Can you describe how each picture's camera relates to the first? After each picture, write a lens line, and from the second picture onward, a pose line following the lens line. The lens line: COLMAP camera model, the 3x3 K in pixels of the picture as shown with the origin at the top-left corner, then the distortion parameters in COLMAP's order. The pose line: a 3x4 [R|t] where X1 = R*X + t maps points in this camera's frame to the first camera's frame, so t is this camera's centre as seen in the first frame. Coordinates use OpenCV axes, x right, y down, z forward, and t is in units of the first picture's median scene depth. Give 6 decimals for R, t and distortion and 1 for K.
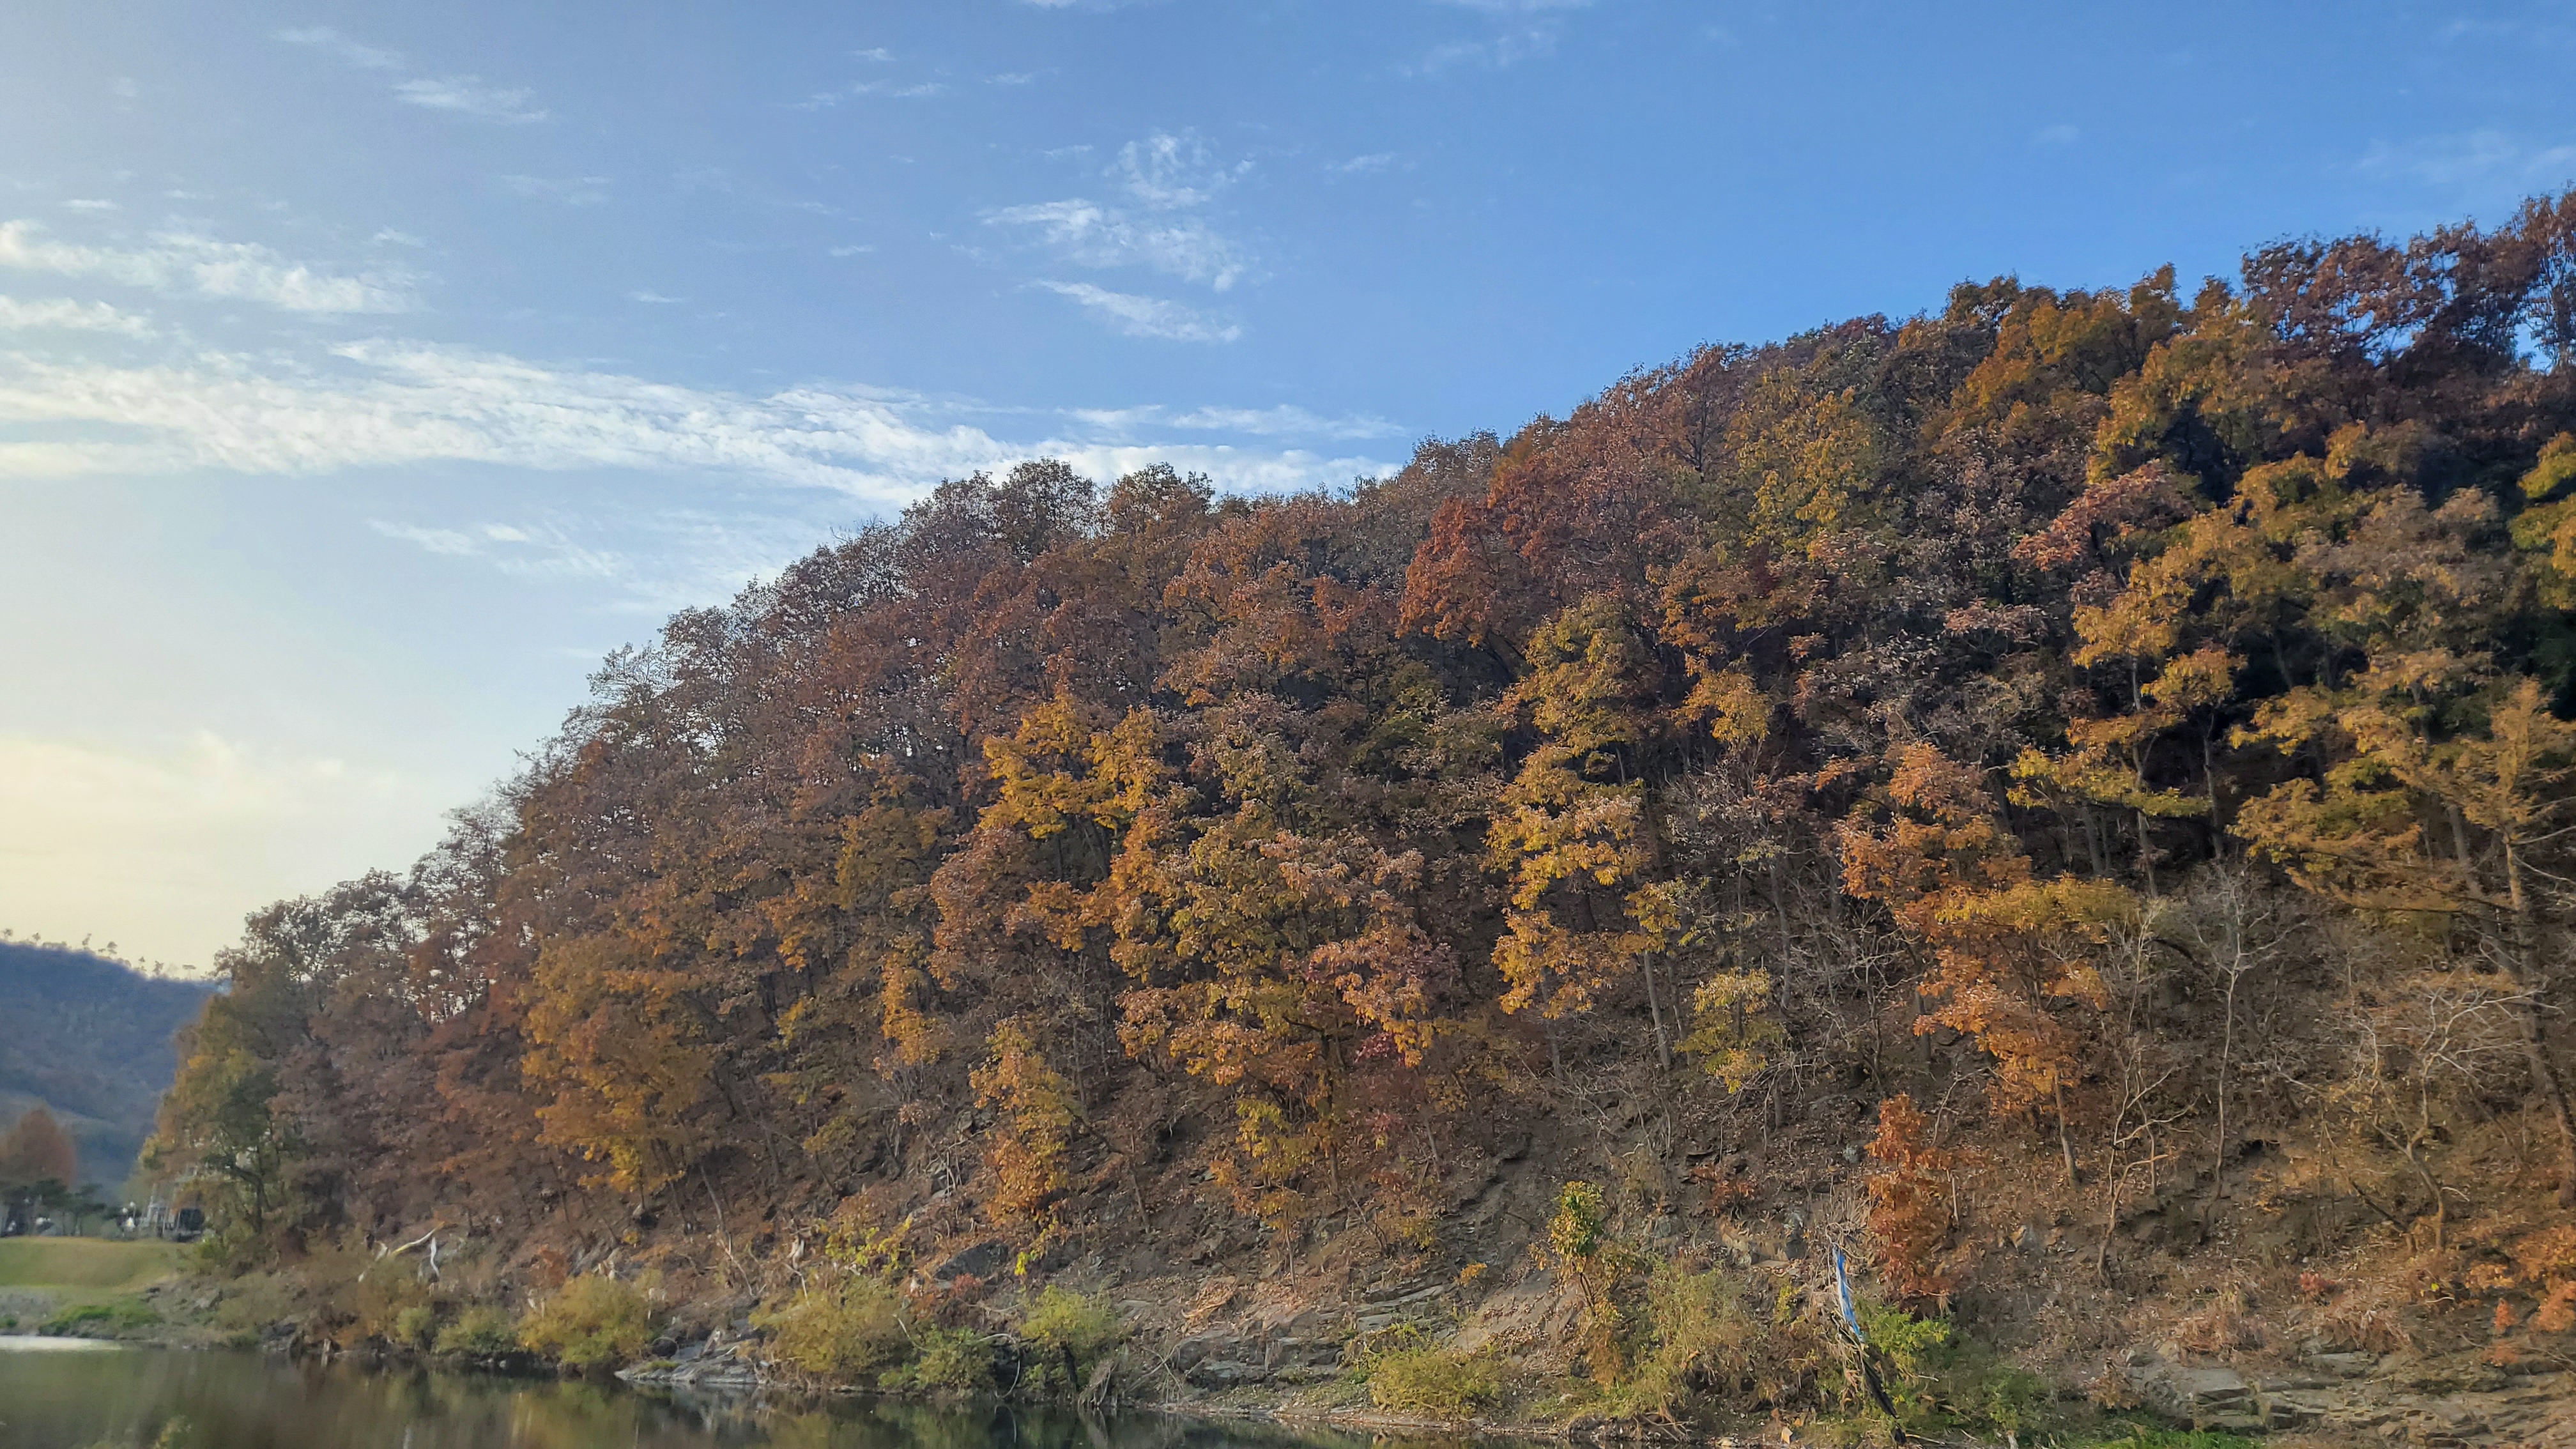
lens RADIAL K [[2069.3, 0, 1289.3], [0, 2069.3, 736.4], [0, 0, 1]] dist [0.001921, 0.019545]
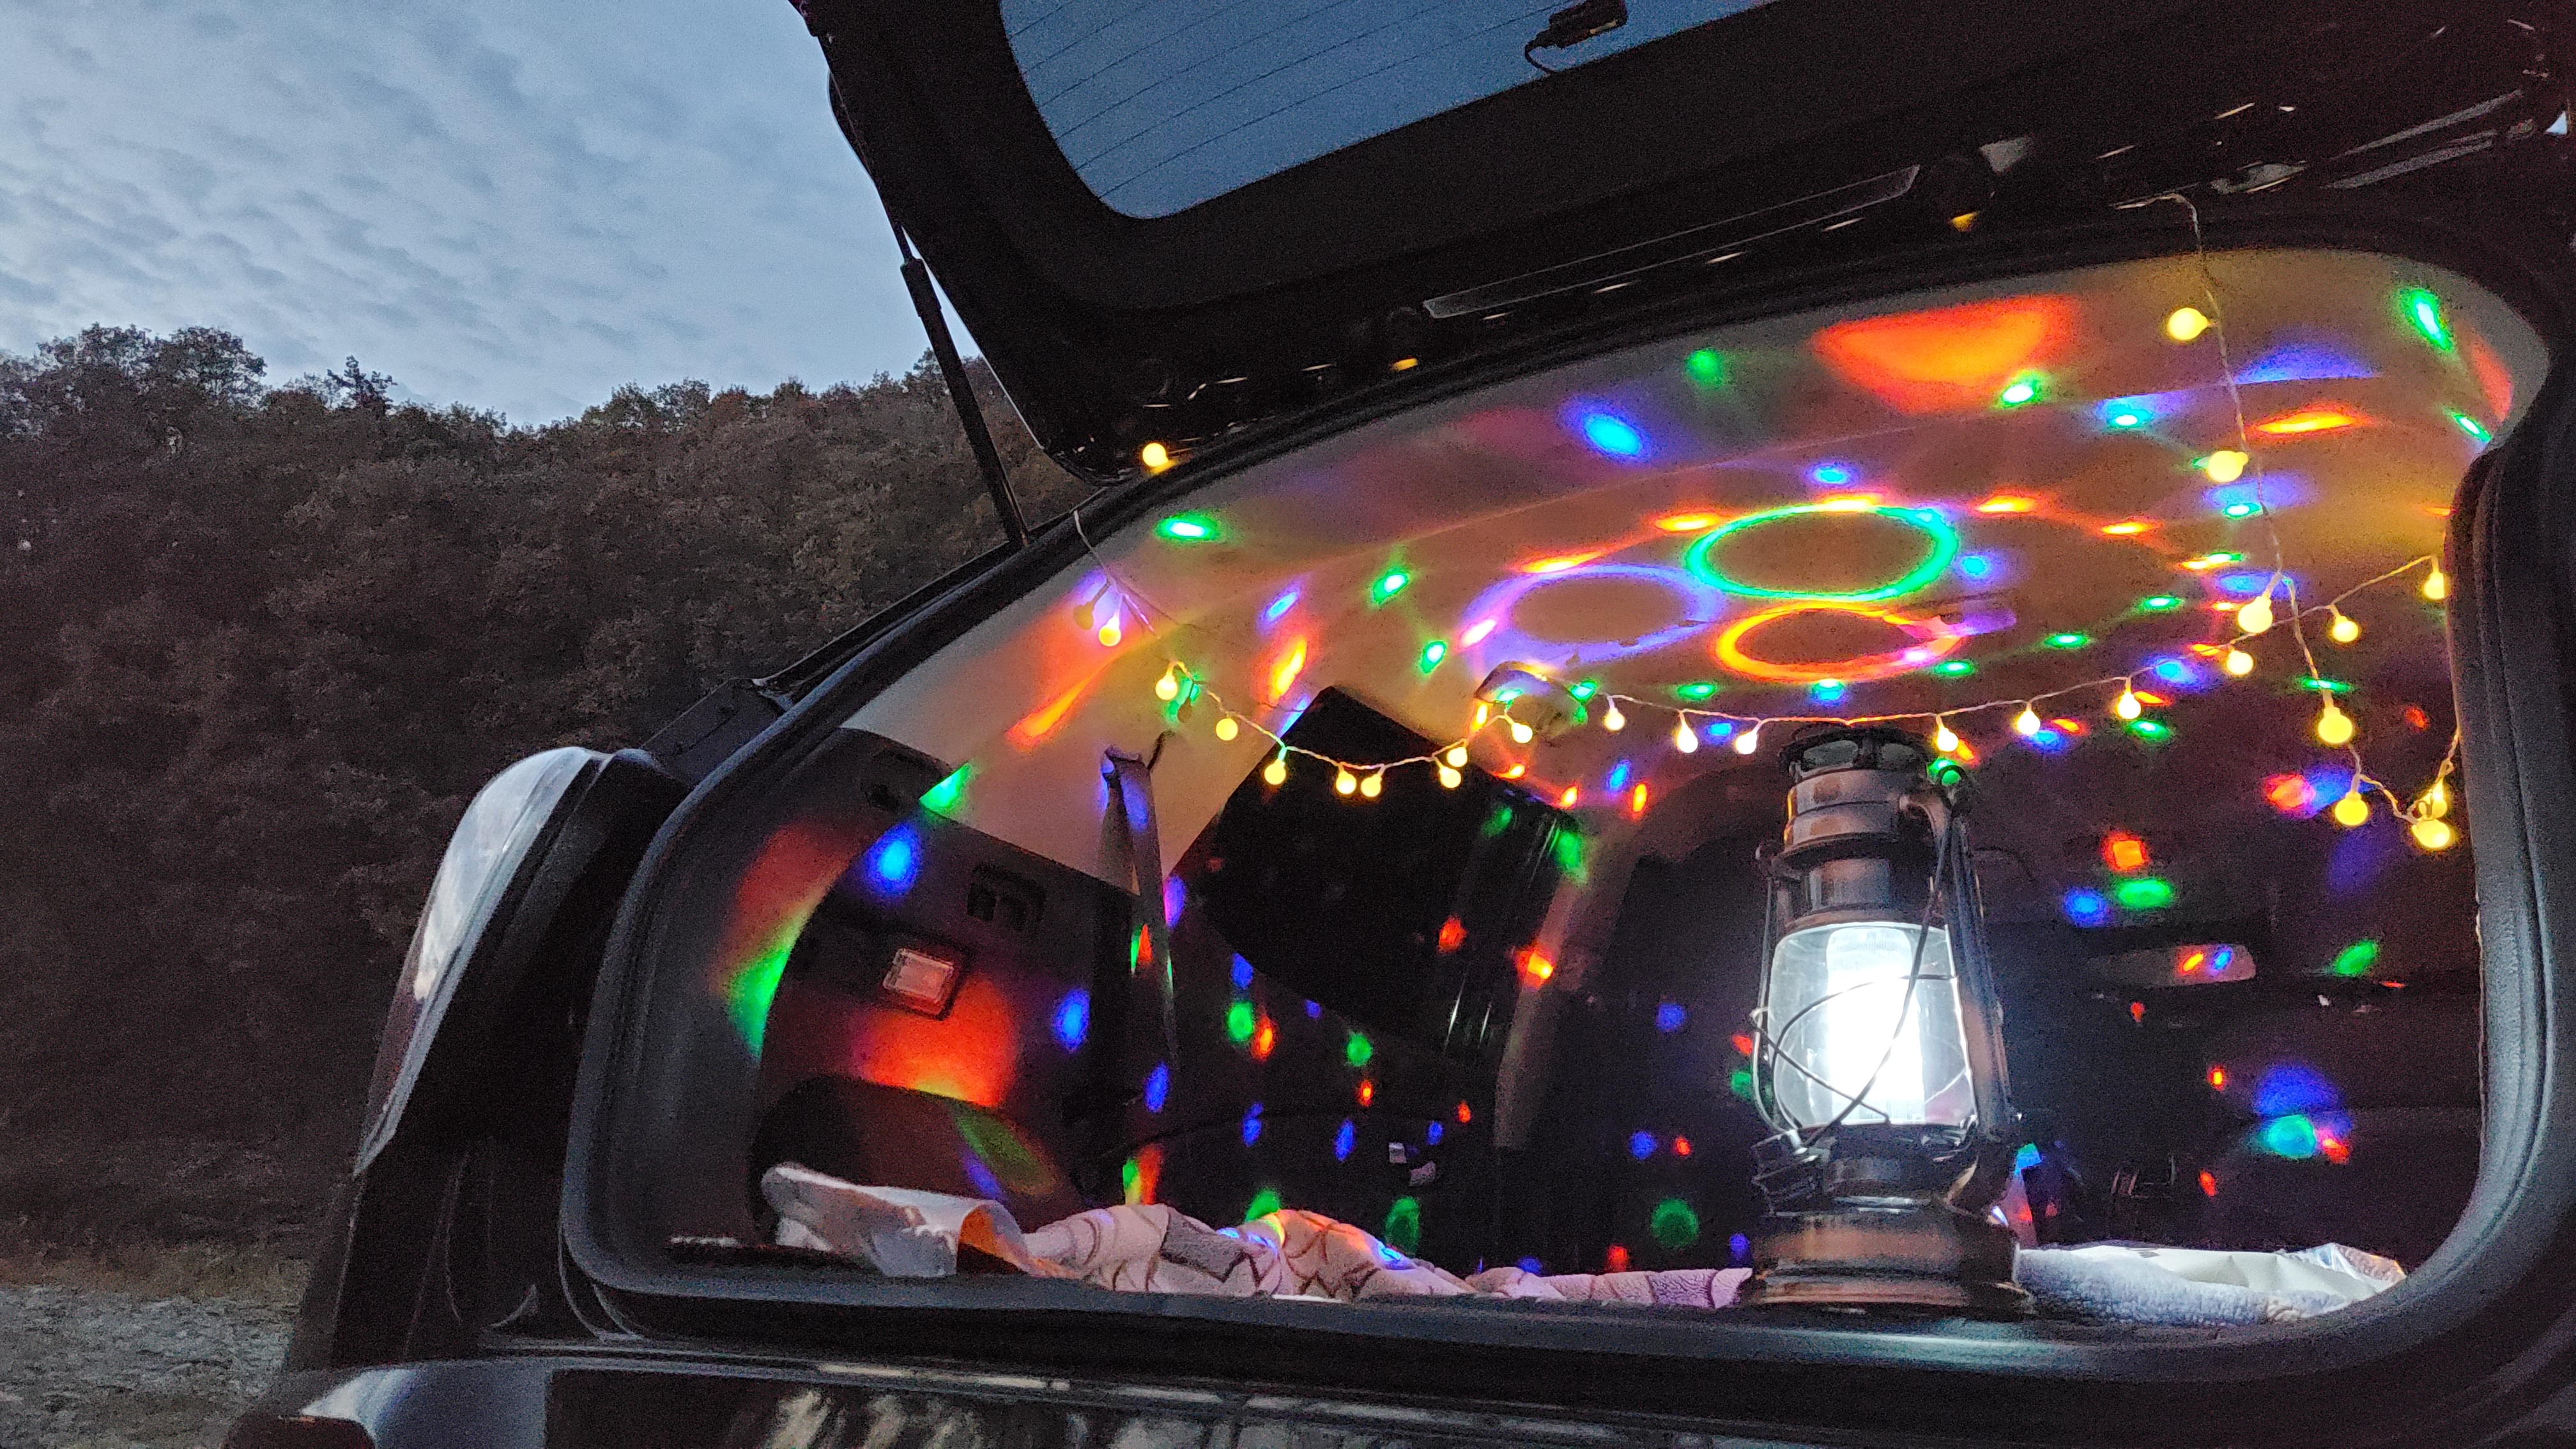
lens RADIAL K [[2069.3, 0, 1313.6], [0, 2069.3, 740.2], [0, 0, 1]] dist [0.001921, 0.019545]
pose [[0.917477, 0.161082, 0.363715, 0.069731], [-0.171110, 0.985241, -0.004717, -0.049897], [-0.359107, -0.057907, 0.931498, -0.243291]]
